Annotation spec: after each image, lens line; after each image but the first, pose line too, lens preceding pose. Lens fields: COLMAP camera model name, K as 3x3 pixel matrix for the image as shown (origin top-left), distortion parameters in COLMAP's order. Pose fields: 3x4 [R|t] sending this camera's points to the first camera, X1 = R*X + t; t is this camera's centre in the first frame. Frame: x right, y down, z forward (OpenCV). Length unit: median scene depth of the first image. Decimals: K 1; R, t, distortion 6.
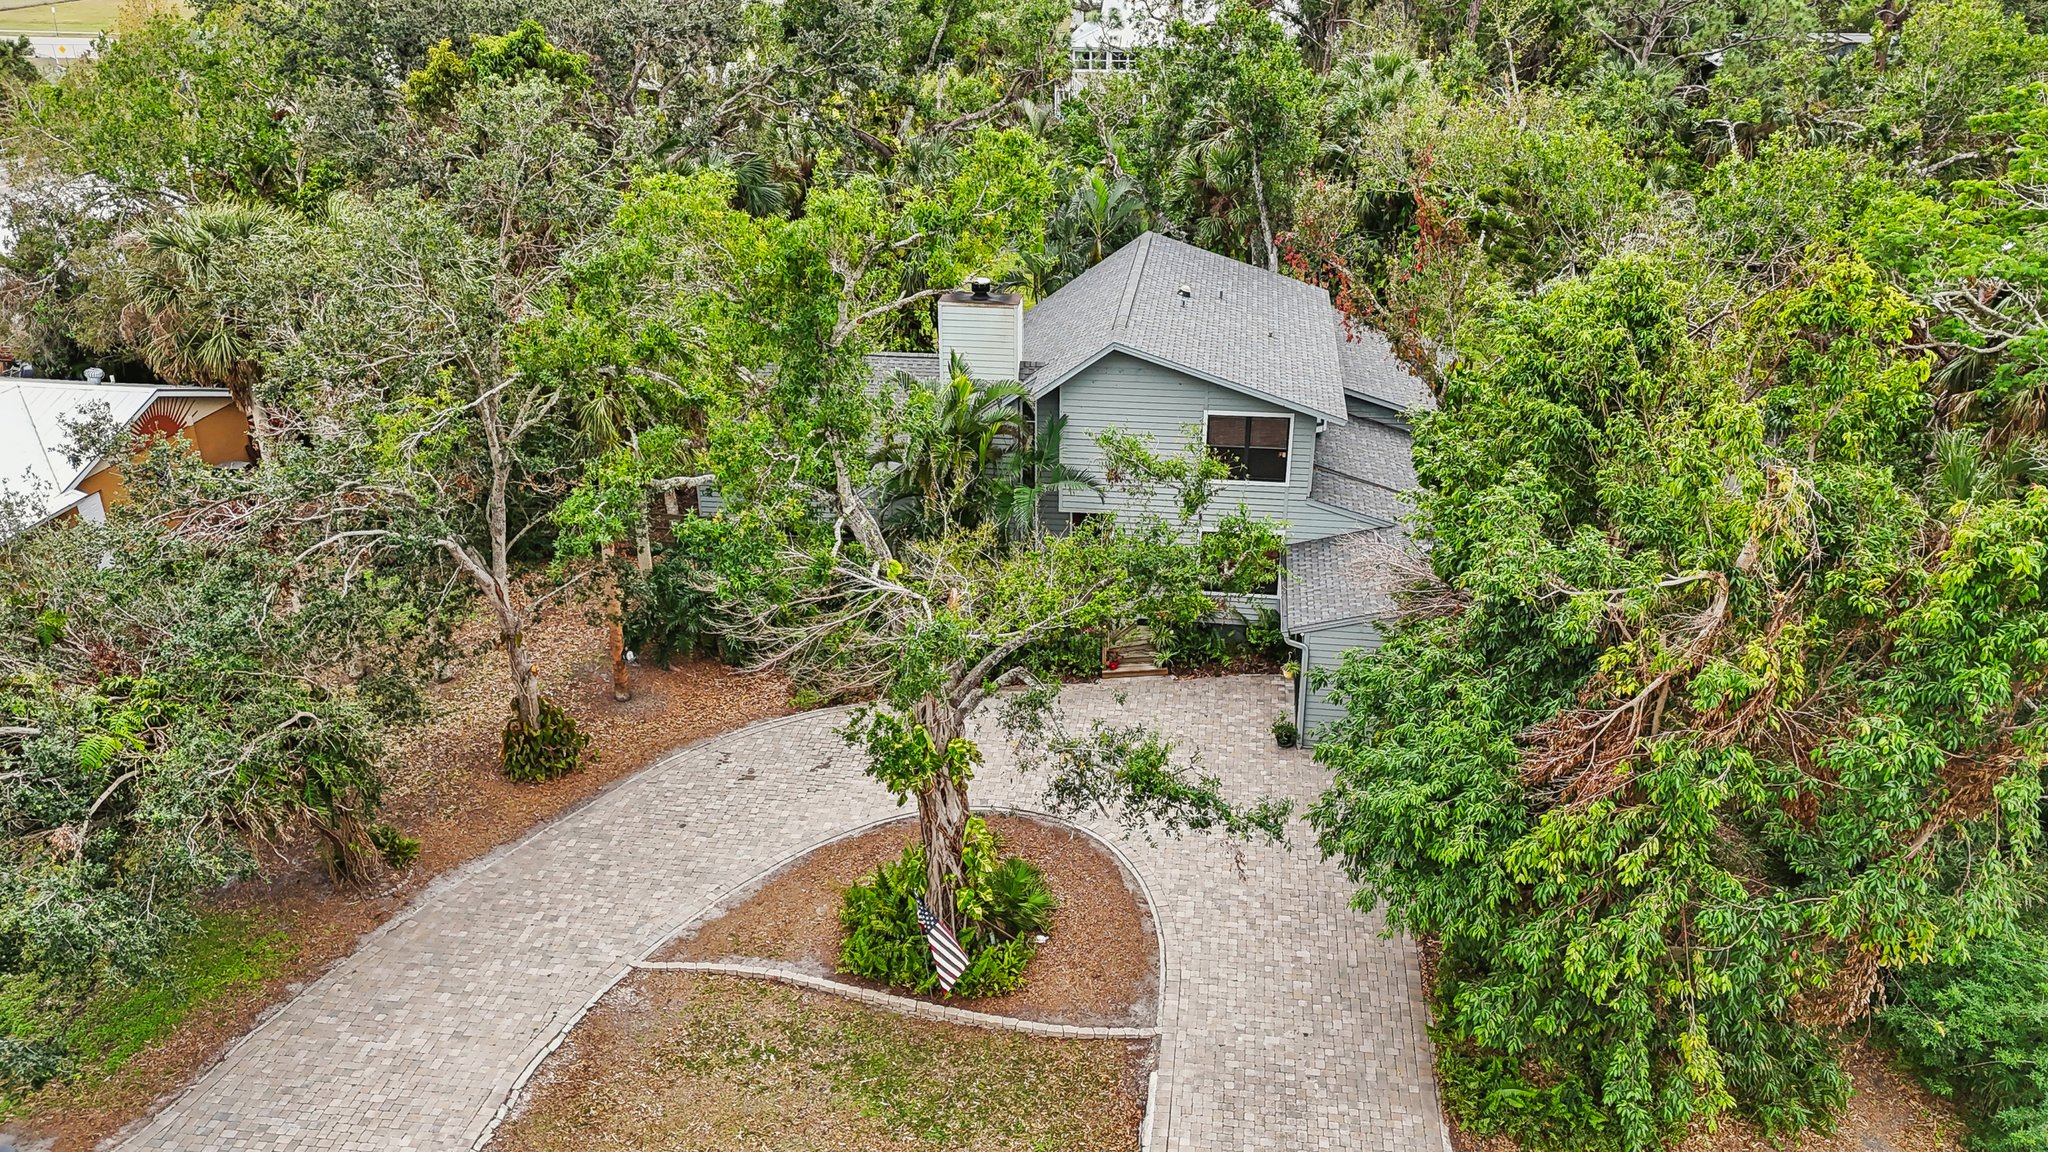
lens RADIAL K [[1572.6, 0, 1029.1], [0, 1572.6, 584.2], [0, 0, 1]] dist [0.055546, -0.044239]
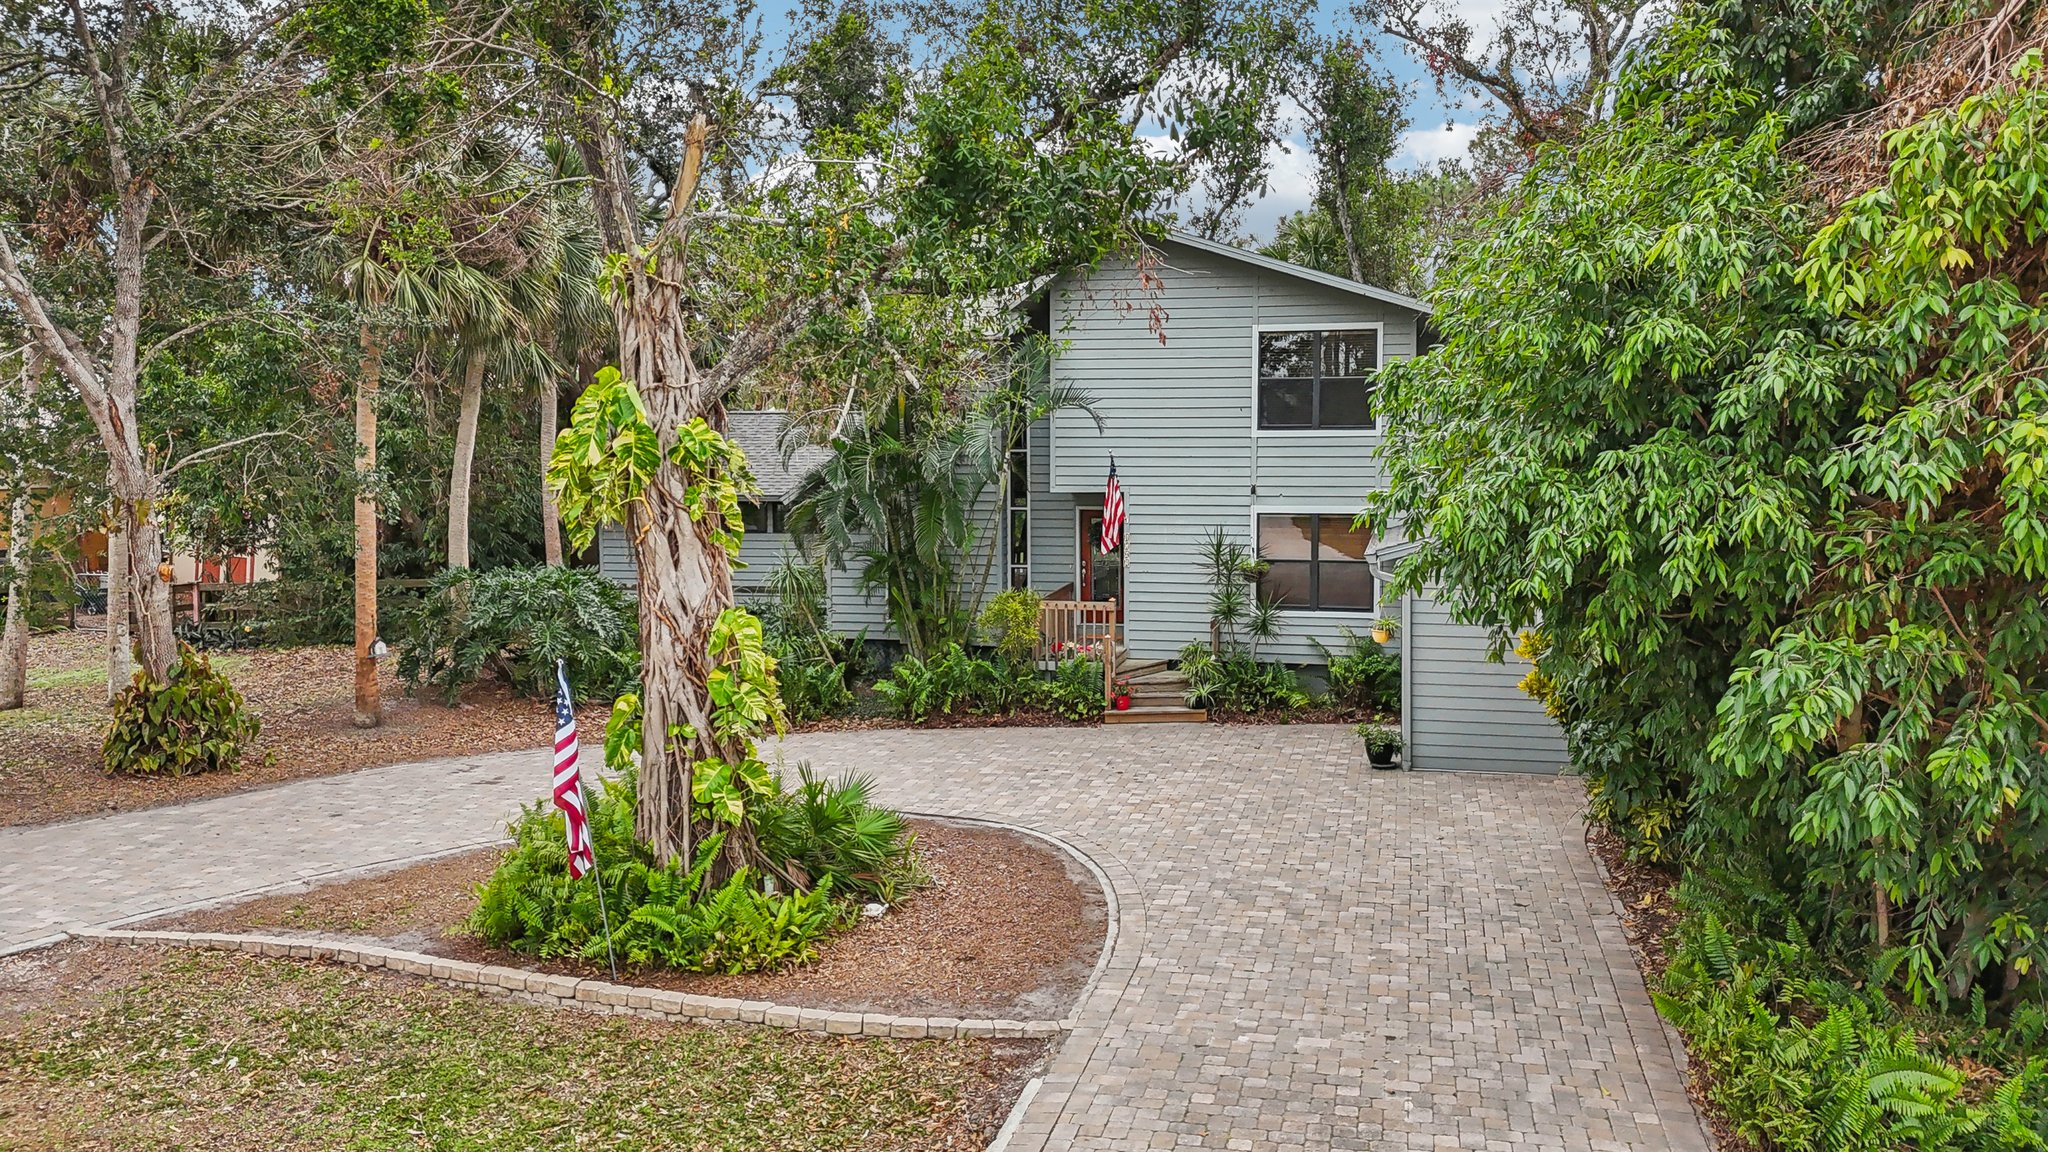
lens RADIAL K [[1572.6, 0, 1084.8], [0, 1572.6, 527.0], [0, 0, 1]] dist [0.055546, -0.044239]
pose [[0.997417, 0.002906, -0.071765, 0.117485], [-0.029402, 0.928144, -0.371058, 0.313031], [0.065530, 0.372209, 0.925833, 0.511372]]
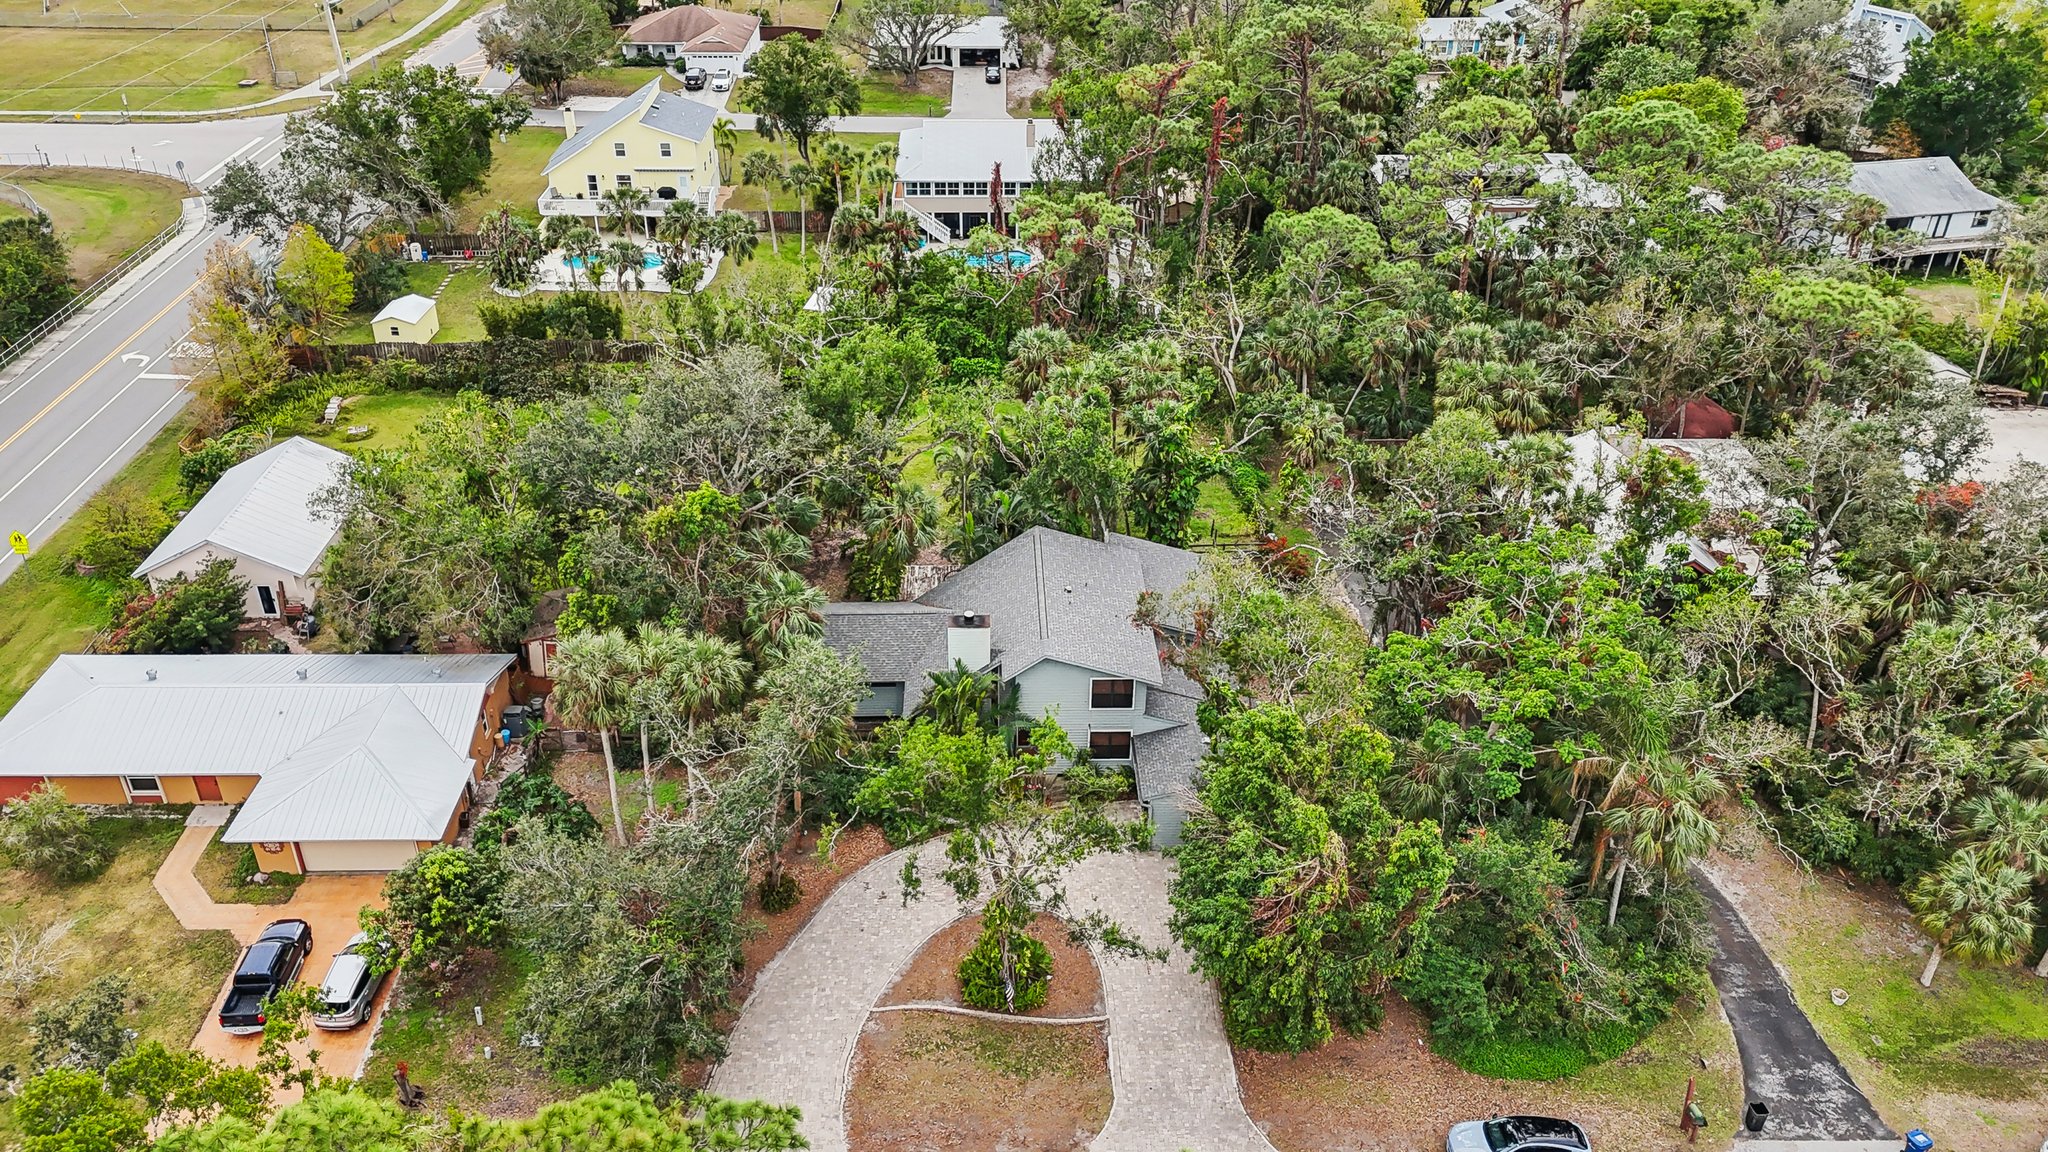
lens RADIAL K [[1572.6, 0, 1008.2], [0, 1572.6, 563.2], [0, 0, 1]] dist [0.055546, -0.044239]
pose [[0.987999, -0.074979, 0.135042, -0.322924], [0.059331, 0.991430, 0.116389, -0.651124], [-0.142611, -0.106980, 0.983980, -1.184335]]
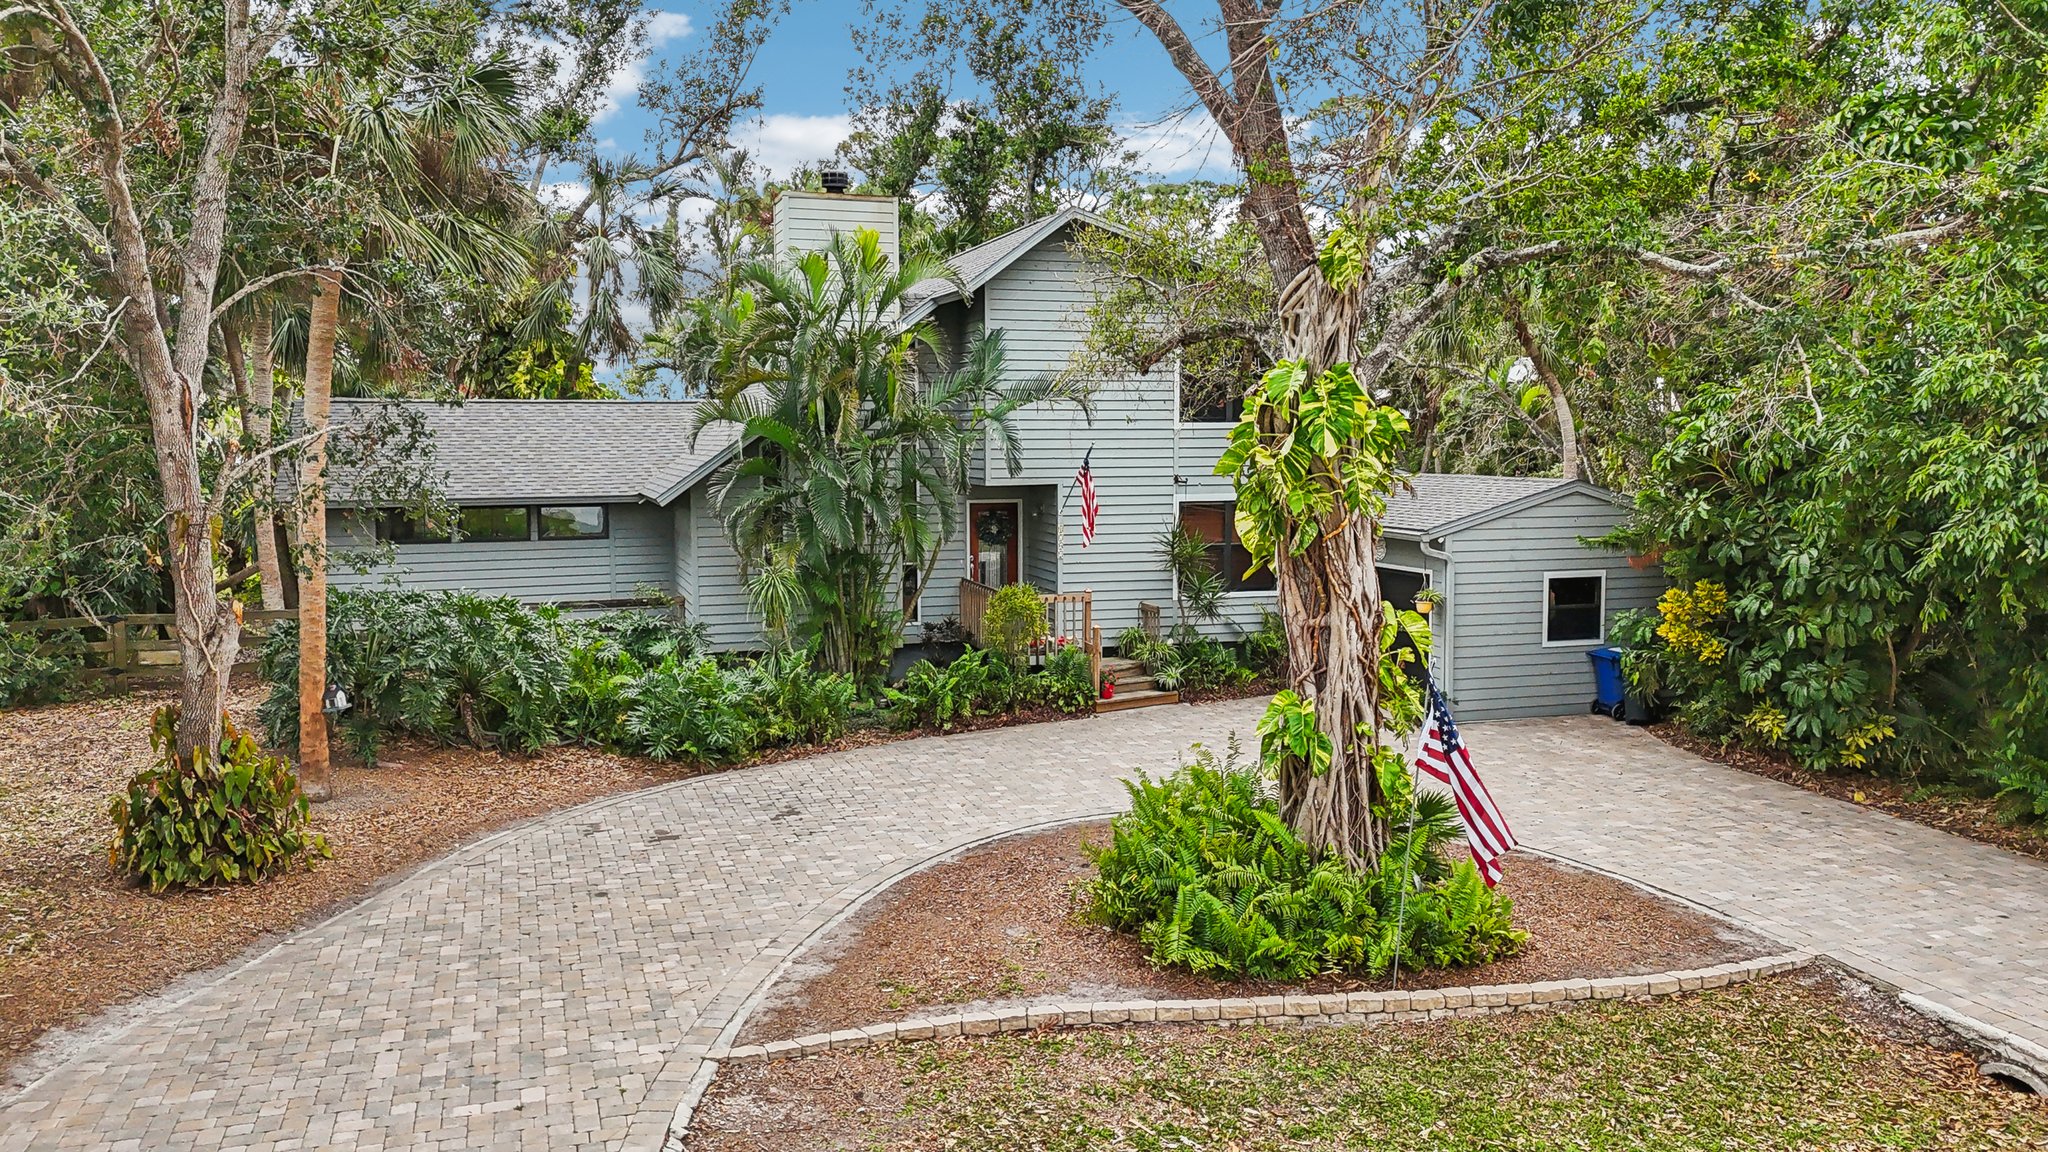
lens RADIAL K [[1572.6, 0, 1005.2], [0, 1572.6, 570.5], [0, 0, 1]] dist [0.055546, -0.044239]
pose [[0.905655, -0.040788, 0.422048, -0.363331], [0.182823, 0.935649, -0.301889, 0.270360], [-0.382576, 0.350567, 0.854832, 0.602216]]
